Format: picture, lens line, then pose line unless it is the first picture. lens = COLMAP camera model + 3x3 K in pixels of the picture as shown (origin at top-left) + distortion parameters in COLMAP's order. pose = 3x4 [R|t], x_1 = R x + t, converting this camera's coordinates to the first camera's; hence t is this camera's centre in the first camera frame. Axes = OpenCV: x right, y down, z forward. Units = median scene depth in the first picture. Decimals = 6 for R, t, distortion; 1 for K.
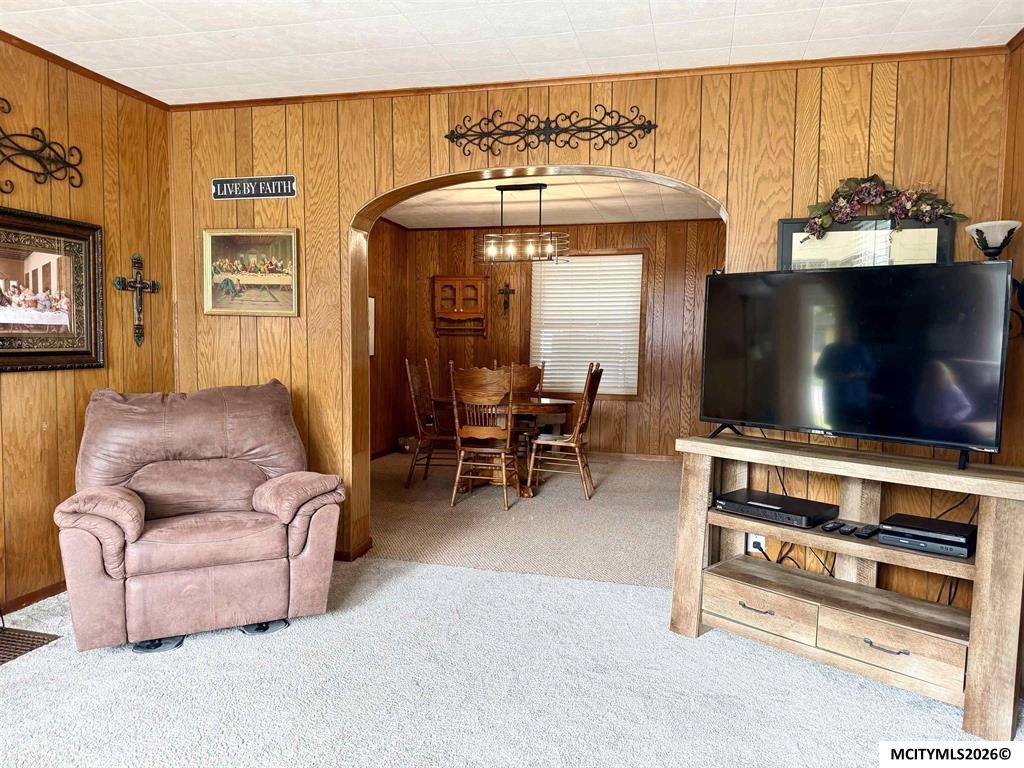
lens RADIAL K [[711.4, 0, 507.6], [0, 711.4, 384.3], [0, 0, 1]] dist [0.066145, -0.084508]
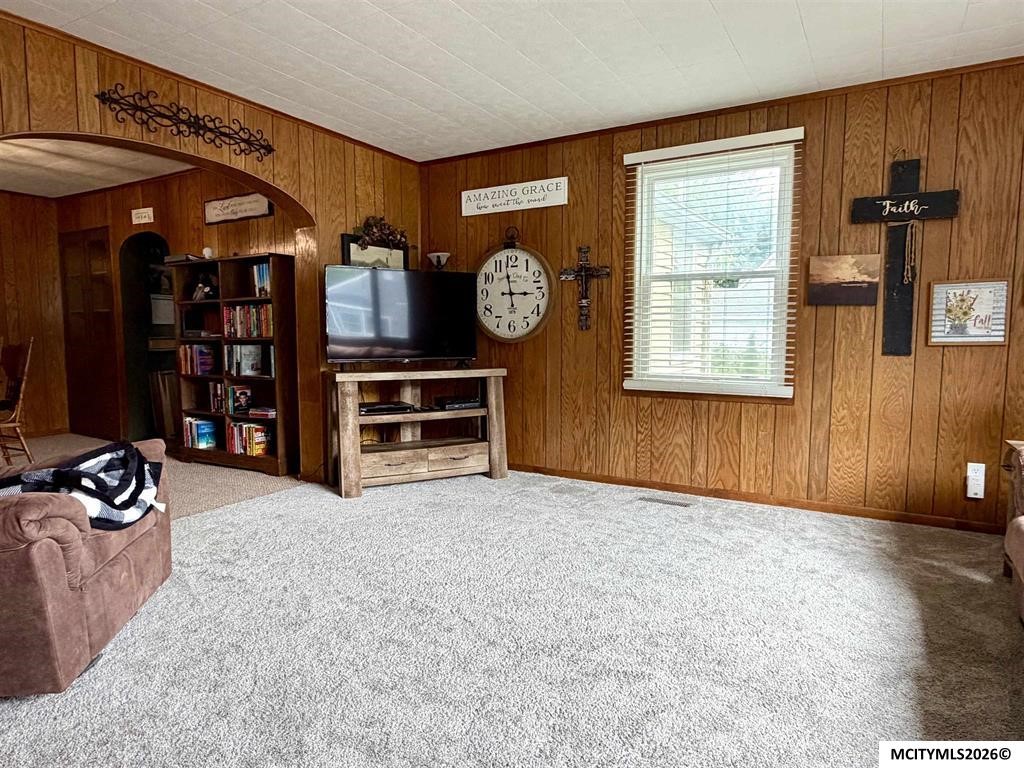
lens RADIAL K [[631.0, 0, 507.8], [0, 631.0, 384.3], [0, 0, 1]] dist [0.000362, -0.003646]
pose [[0.275010, -0.098485, 0.956384, -0.398013], [0.065125, 0.994363, 0.083669, 0.004477], [-0.959233, 0.039274, 0.279874, 0.120739]]
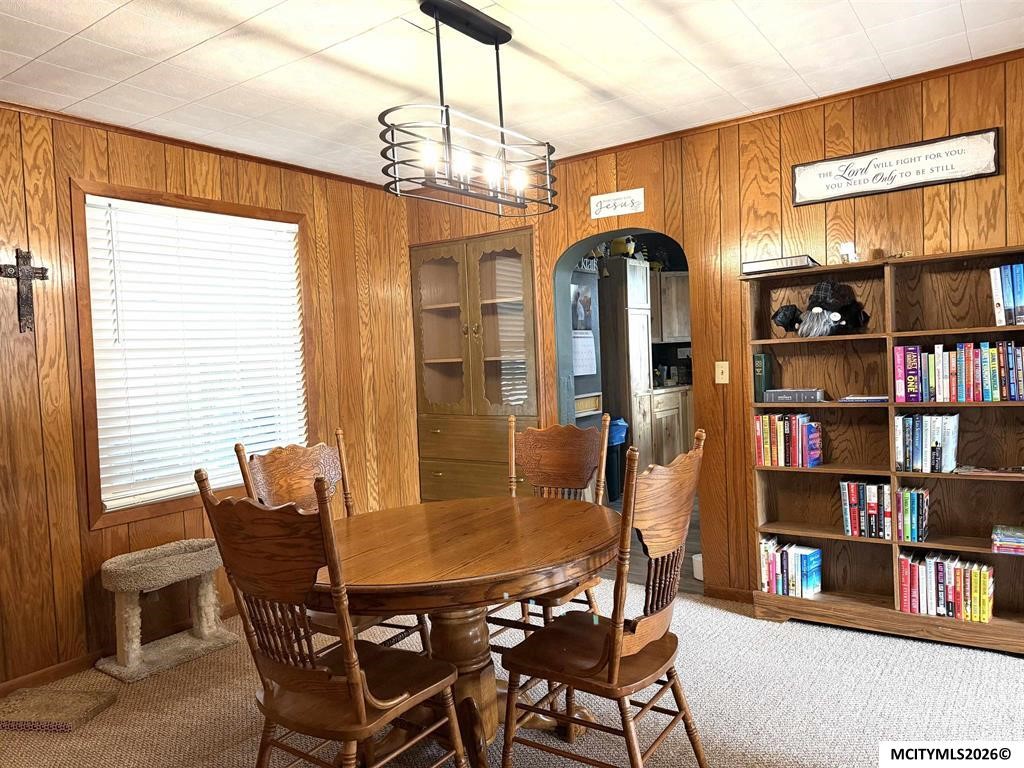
lens RADIAL K [[711.4, 0, 517.1], [0, 711.4, 384.3], [0, 0, 1]] dist [0.066145, -0.084508]
pose [[0.348349, -0.070292, 0.934726, -0.299481], [0.106750, 0.993672, 0.034941, -0.058876], [-0.931266, 0.087610, 0.353649, 0.666006]]
